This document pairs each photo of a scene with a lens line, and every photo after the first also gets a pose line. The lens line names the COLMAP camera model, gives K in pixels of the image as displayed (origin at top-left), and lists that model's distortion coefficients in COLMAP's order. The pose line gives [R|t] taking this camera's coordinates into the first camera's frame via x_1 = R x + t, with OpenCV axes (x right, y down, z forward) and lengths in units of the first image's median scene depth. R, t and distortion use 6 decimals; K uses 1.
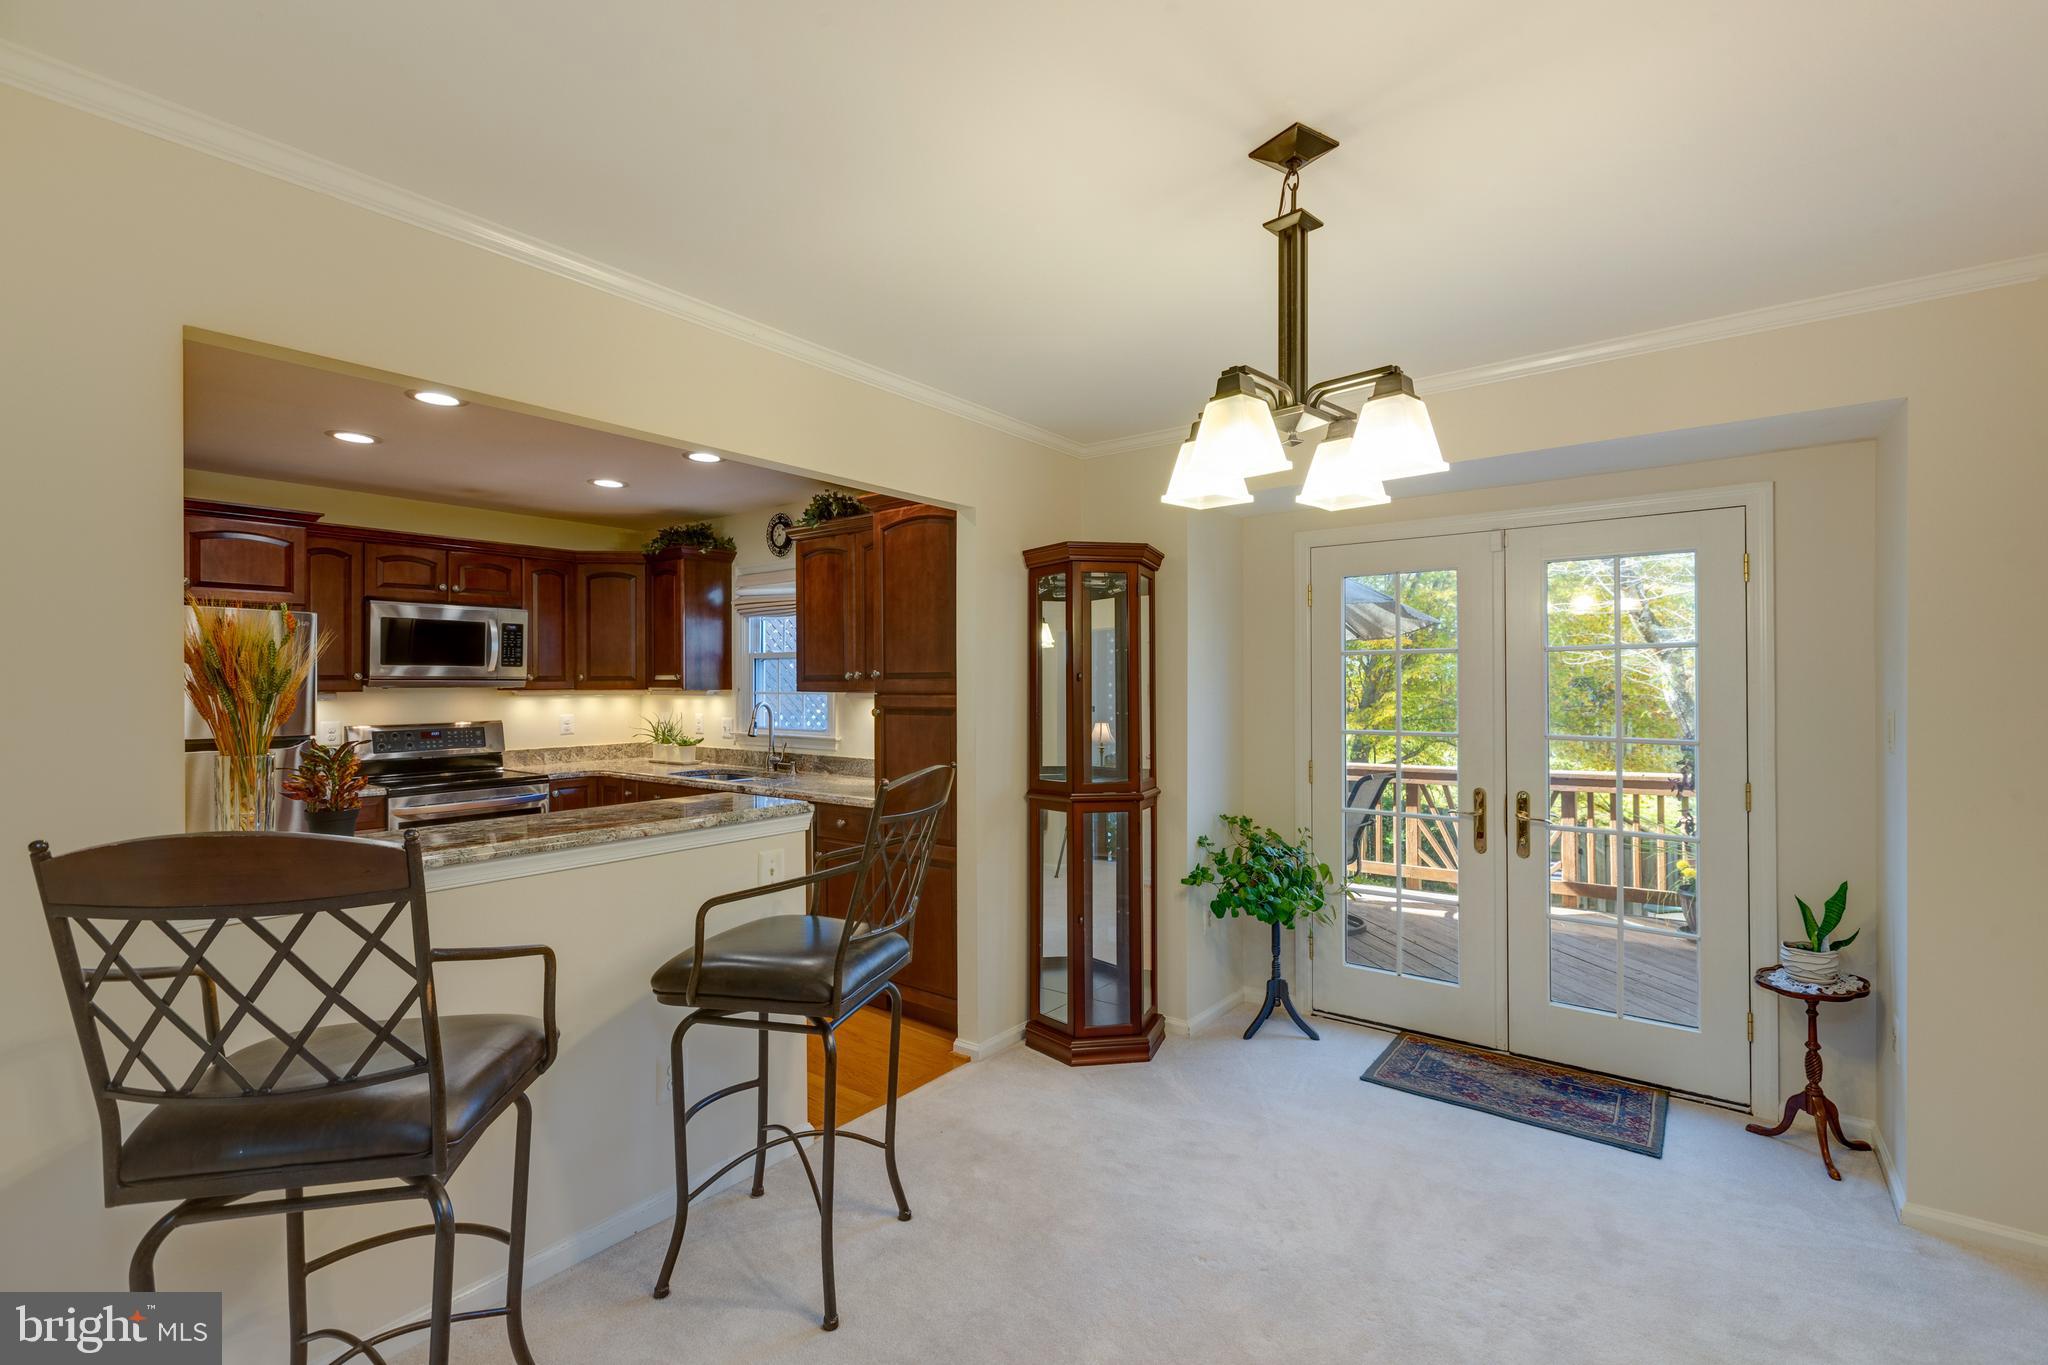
lens RADIAL K [[908.8, 0, 1029.4], [0, 908.8, 680.2], [0, 0, 1]] dist [0.001760, -0.000300]
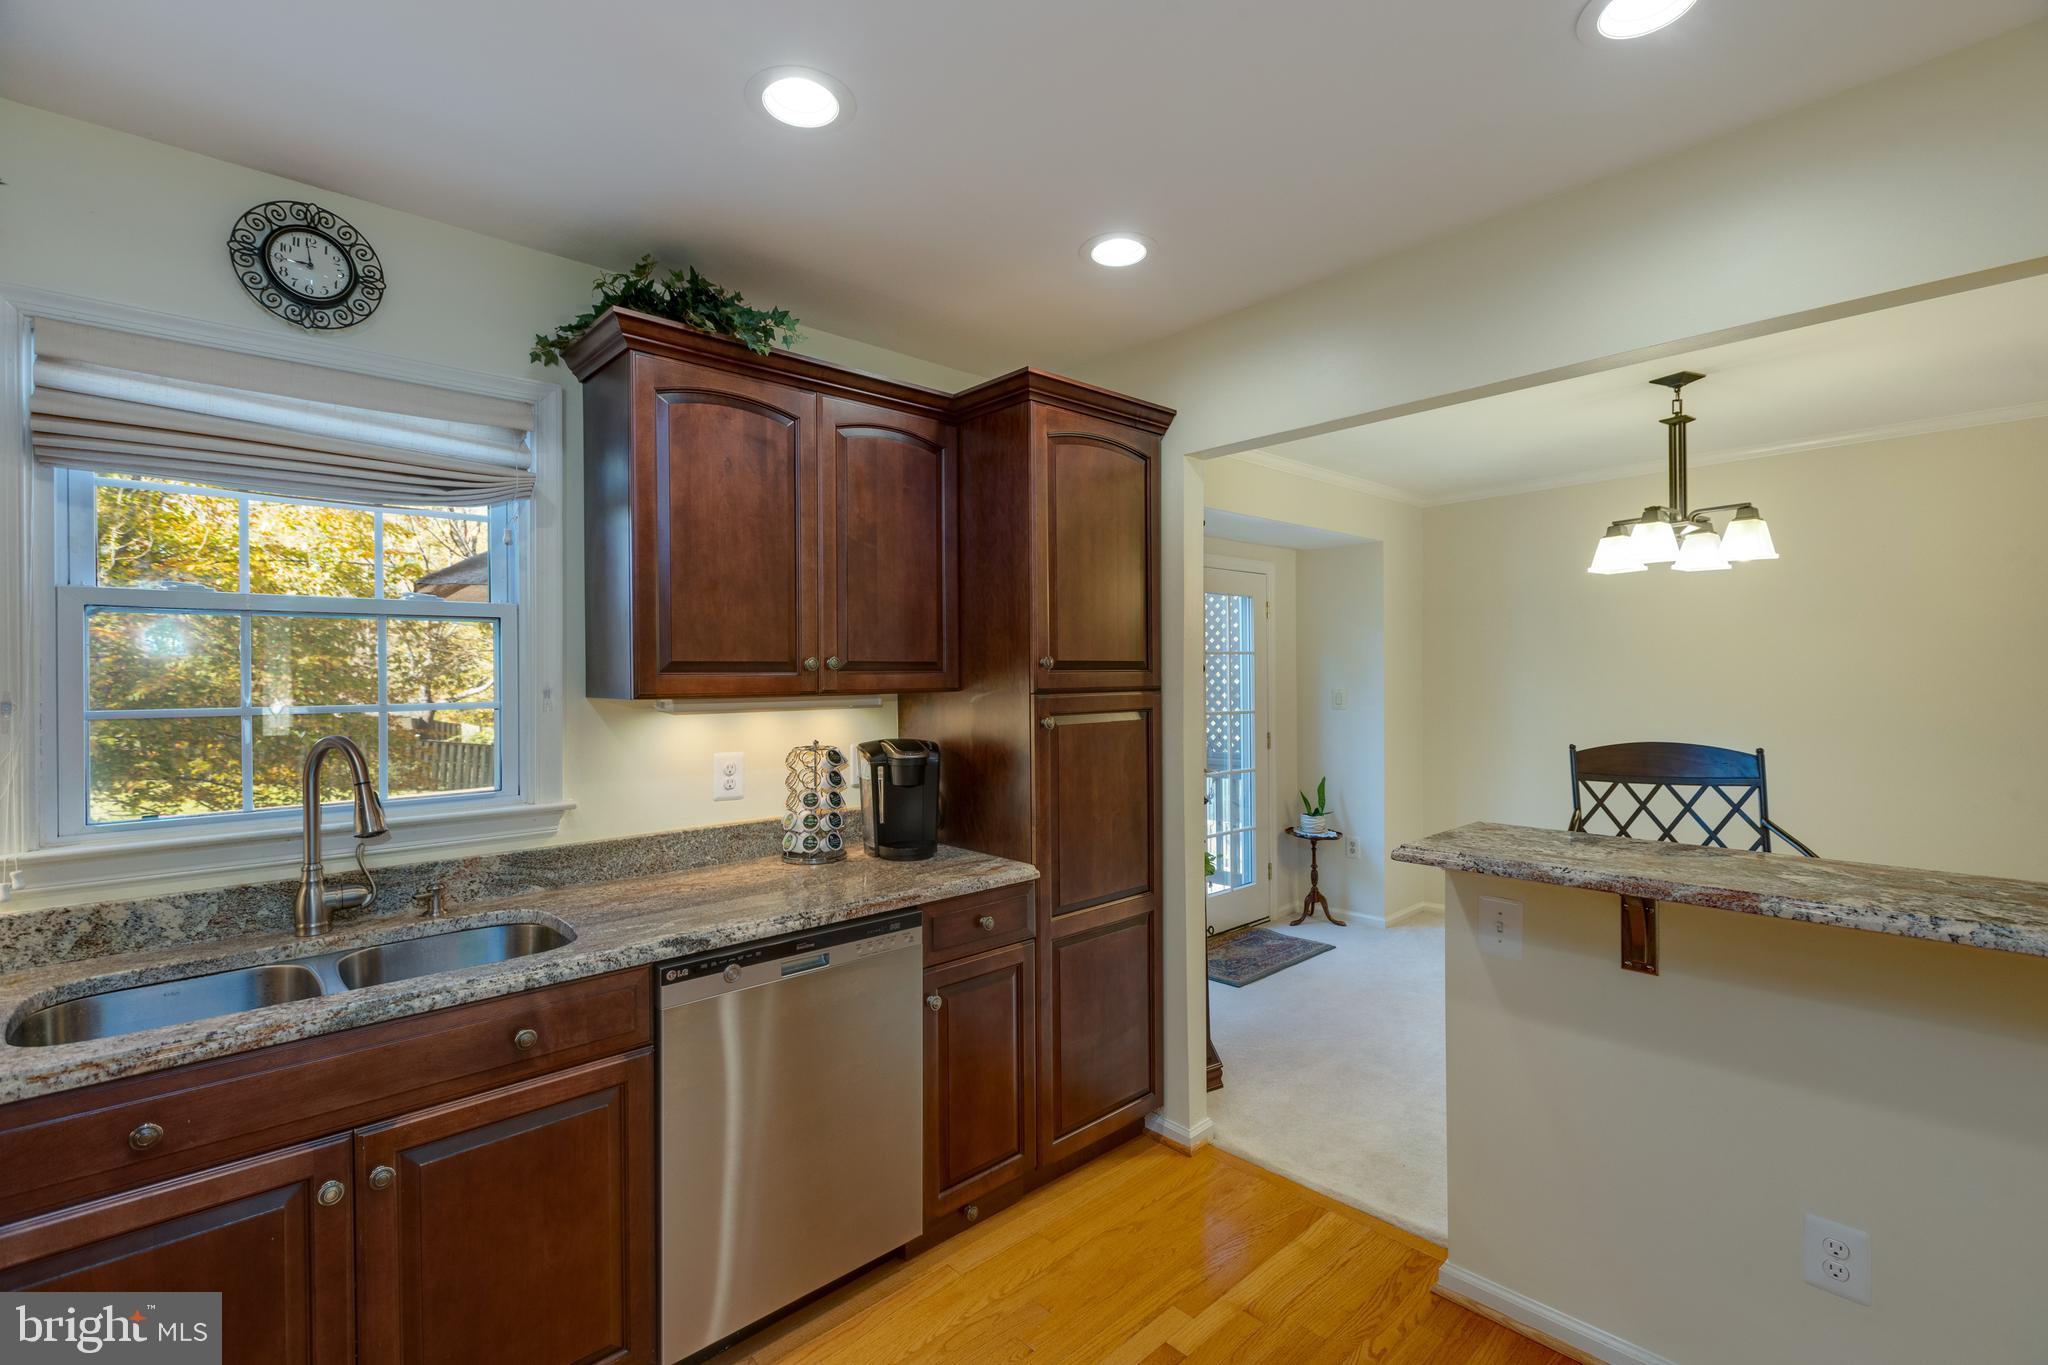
lens RADIAL K [[908.8, 0, 1029.1], [0, 908.8, 678.2], [0, 0, 1]] dist [0.001760, -0.000300]
pose [[0.165992, -0.001161, 0.986126, -0.834757], [0.005758, 0.999983, 0.000208, 0.004667], [-0.986110, 0.005644, 0.165996, 0.958993]]
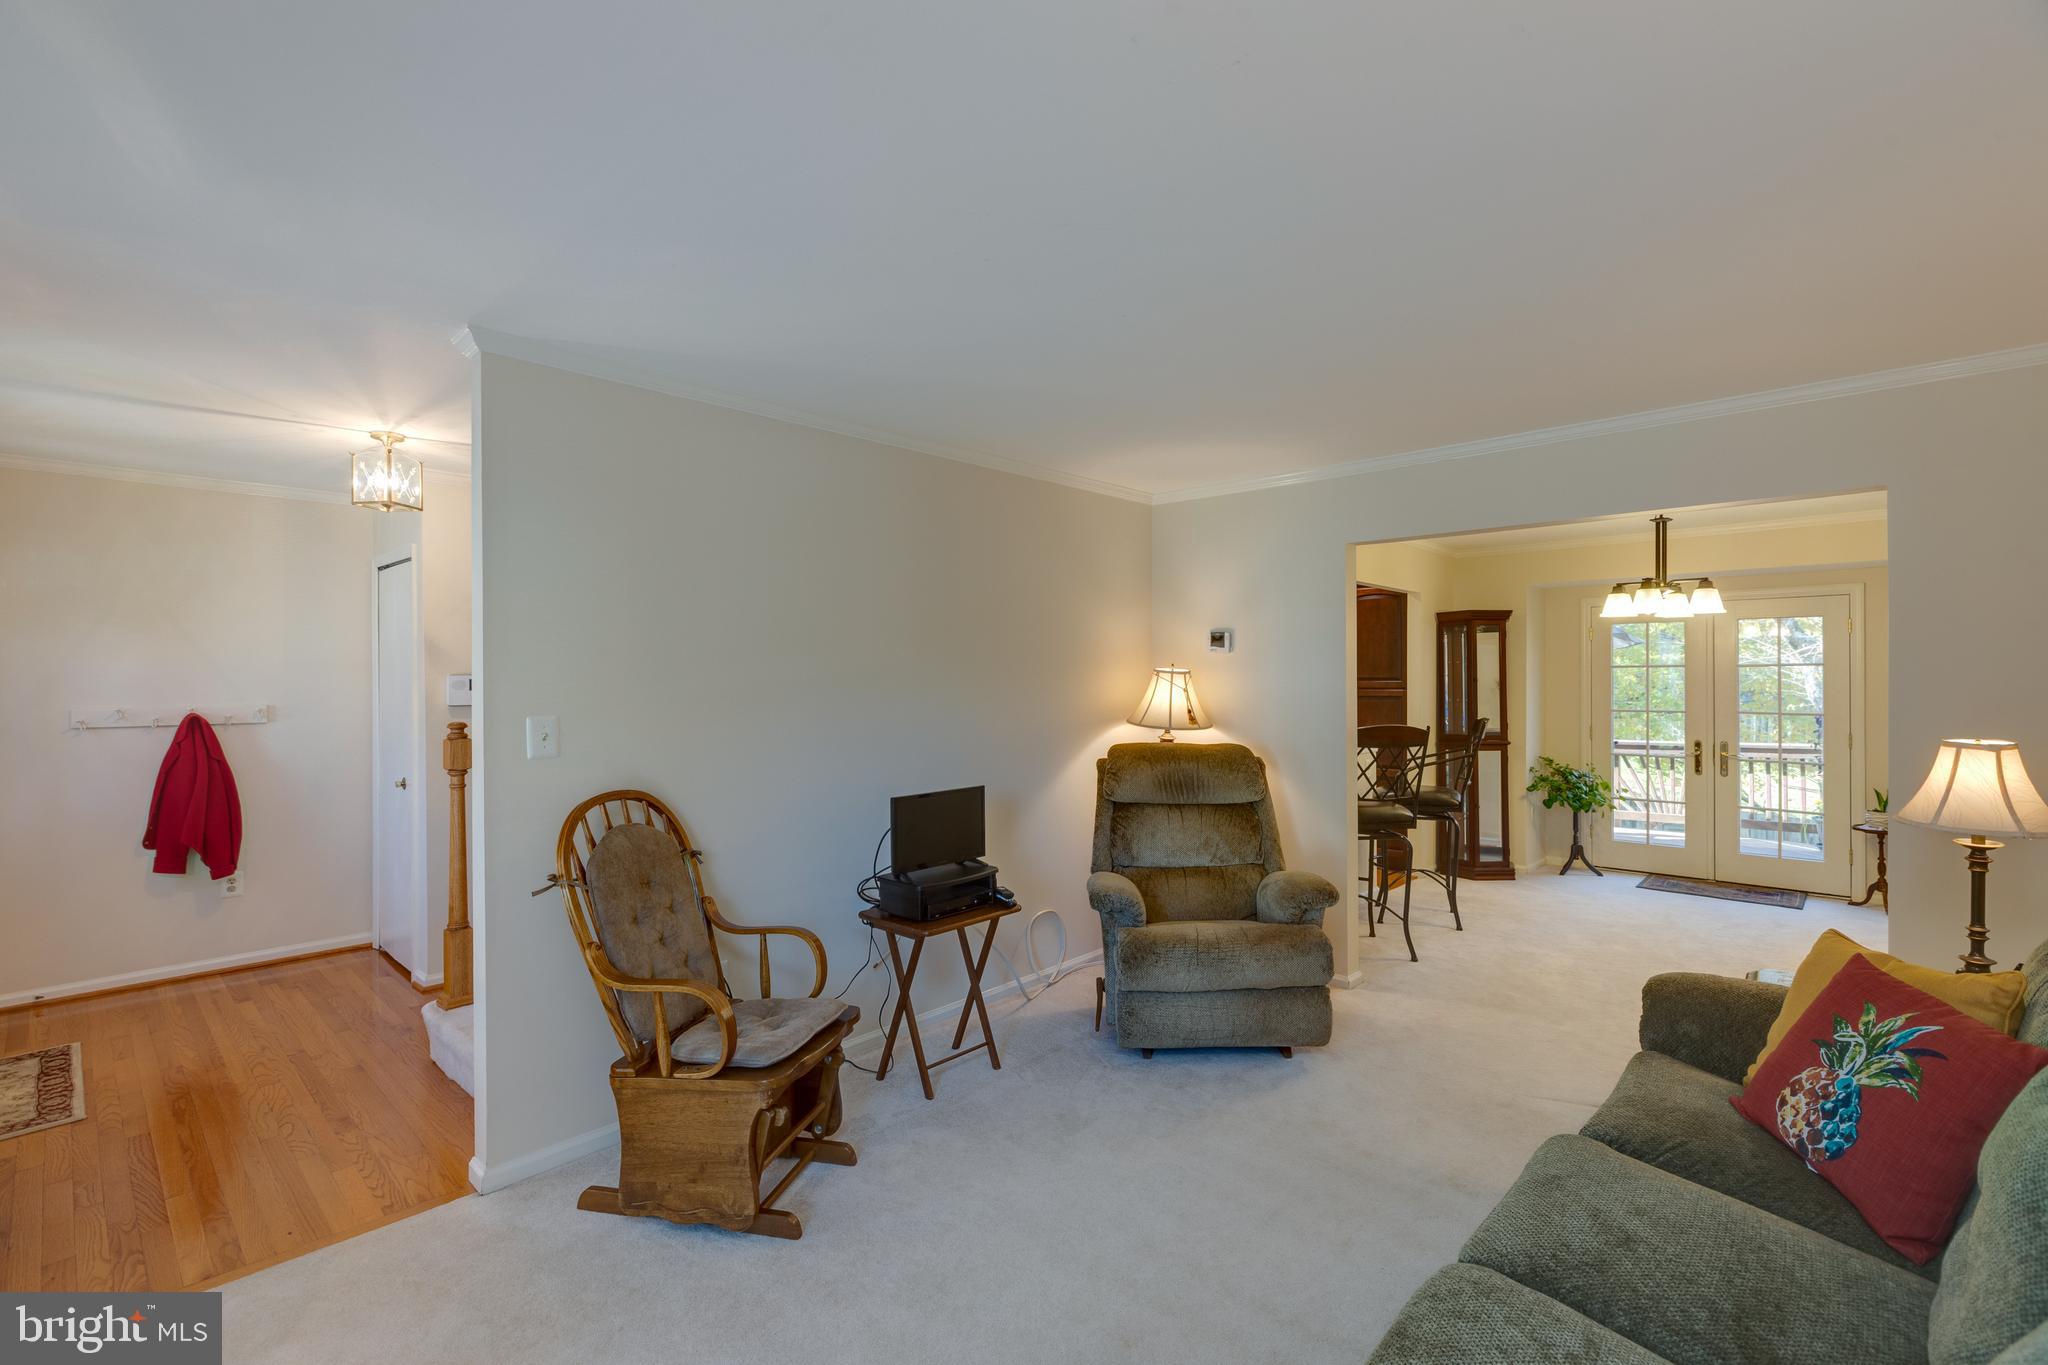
lens RADIAL K [[908.8, 0, 1029.5], [0, 908.8, 678.9], [0, 0, 1]] dist [0.001760, -0.000300]
pose [[0.995169, 0.000911, -0.098171, -0.657786], [-0.000454, 0.999989, 0.004677, -0.013583], [0.098174, -0.004610, 0.995159, -0.948513]]
